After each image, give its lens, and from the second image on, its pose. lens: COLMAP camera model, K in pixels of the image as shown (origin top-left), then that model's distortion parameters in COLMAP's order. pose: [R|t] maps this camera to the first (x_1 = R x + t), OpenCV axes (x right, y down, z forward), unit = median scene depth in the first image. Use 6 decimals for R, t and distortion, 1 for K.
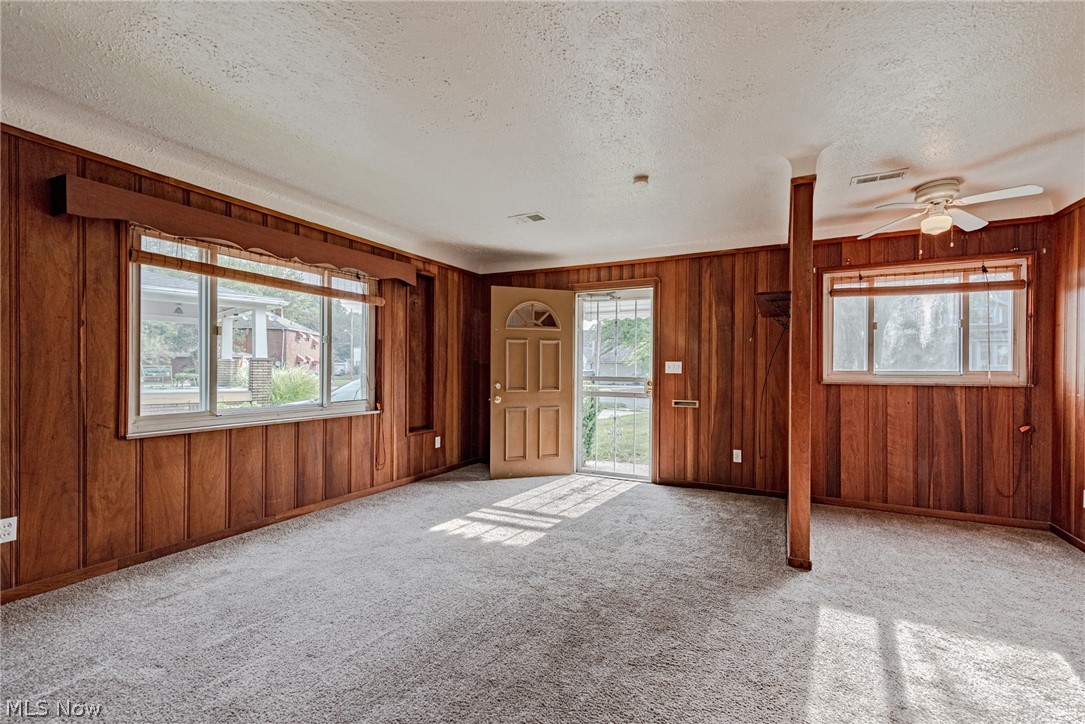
lens RADIAL K [[443.3, 0, 574.1], [0, 443.3, 370.1], [0, 0, 1]] dist [0.008721, -0.002539]
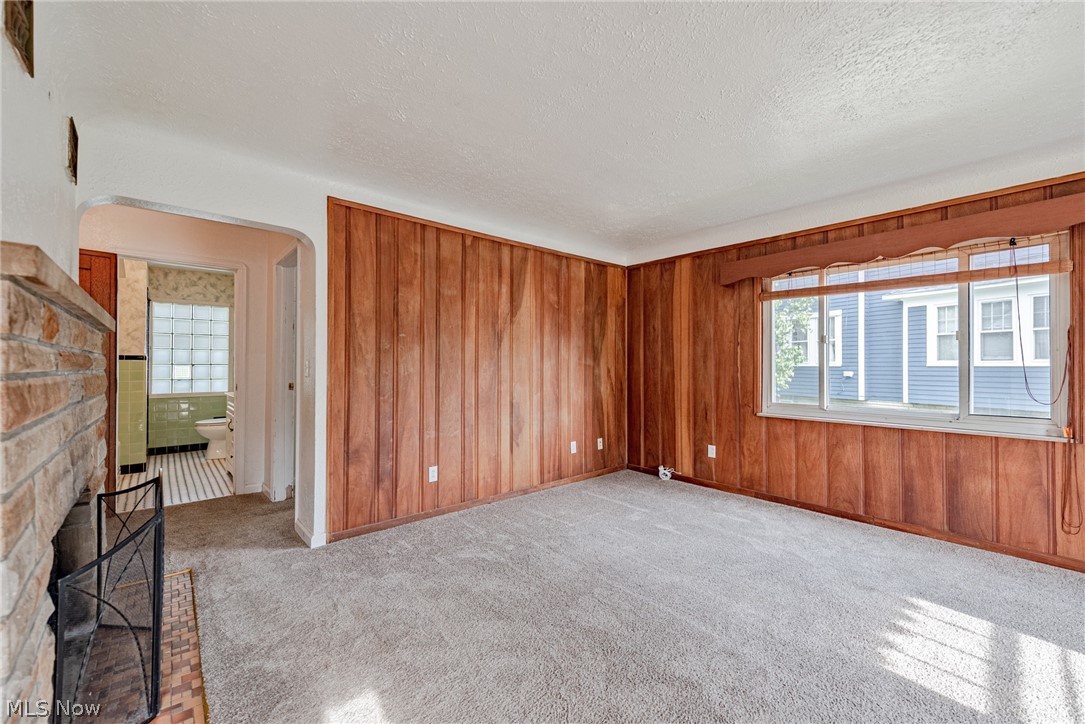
lens RADIAL K [[443.3, 0, 537.3], [0, 443.3, 359.7], [0, 0, 1]] dist [0.008721, -0.002539]
pose [[-0.402710, -0.016356, -0.915182, 0.493060], [-0.004860, 0.999864, -0.015730, -0.009044], [0.915315, -0.001886, -0.402735, 0.621419]]
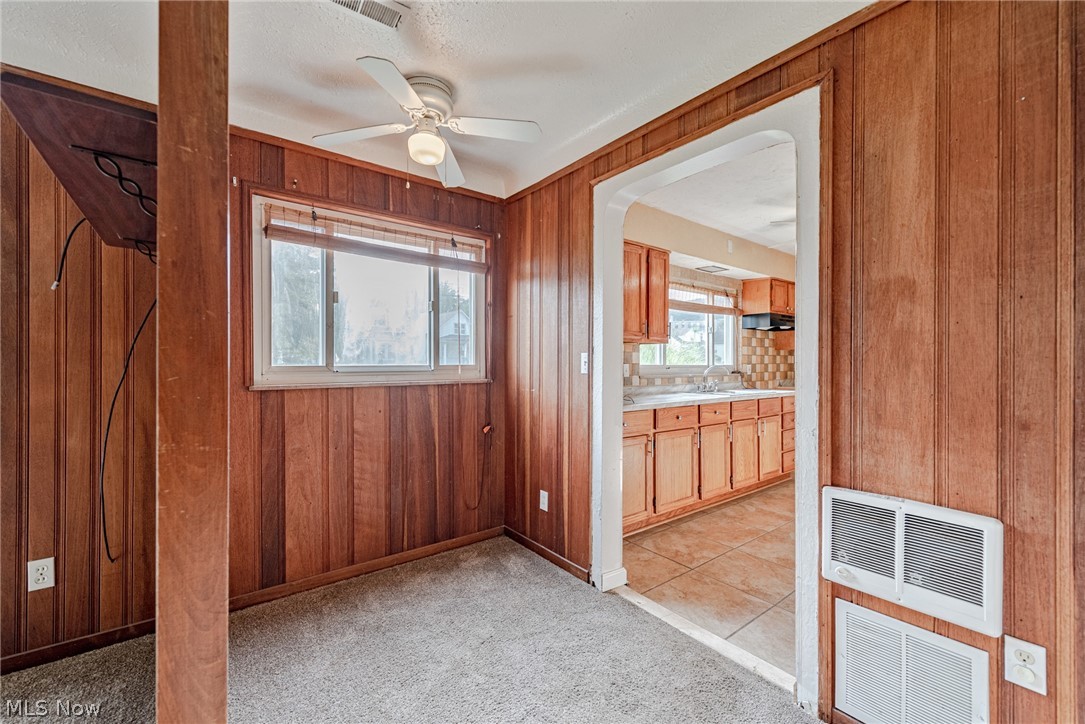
lens RADIAL K [[438.7, 0, 540.0], [0, 438.7, 365.8], [0, 0, 1]] dist [0.006066, -0.001602]
pose [[0.457517, -0.008273, 0.889162, 0.243448], [0.005283, 0.999964, 0.006586, -0.001886], [-0.889185, 0.001684, 0.457545, 0.444215]]
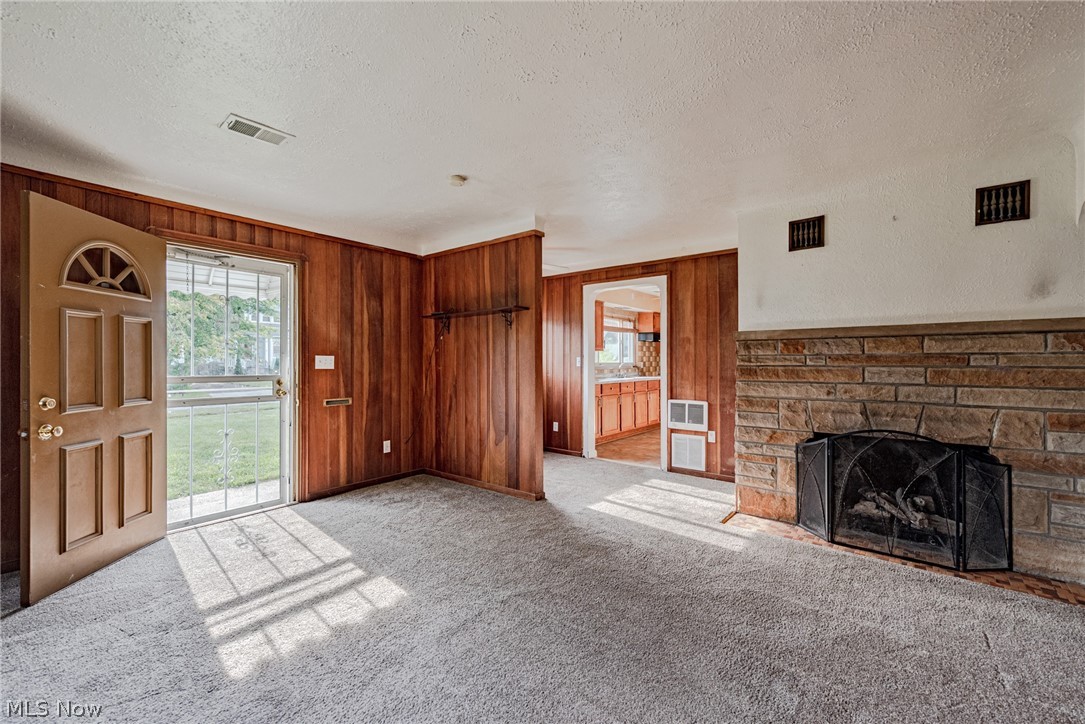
lens RADIAL K [[443.3, 0, 534.4], [0, 443.3, 362.8], [0, 0, 1]] dist [0.008721, -0.002539]
pose [[0.252976, -0.007811, 0.967441, -0.619167], [0.008672, 0.999946, 0.005806, -0.007728], [-0.967434, 0.006921, 0.253030, 0.448423]]
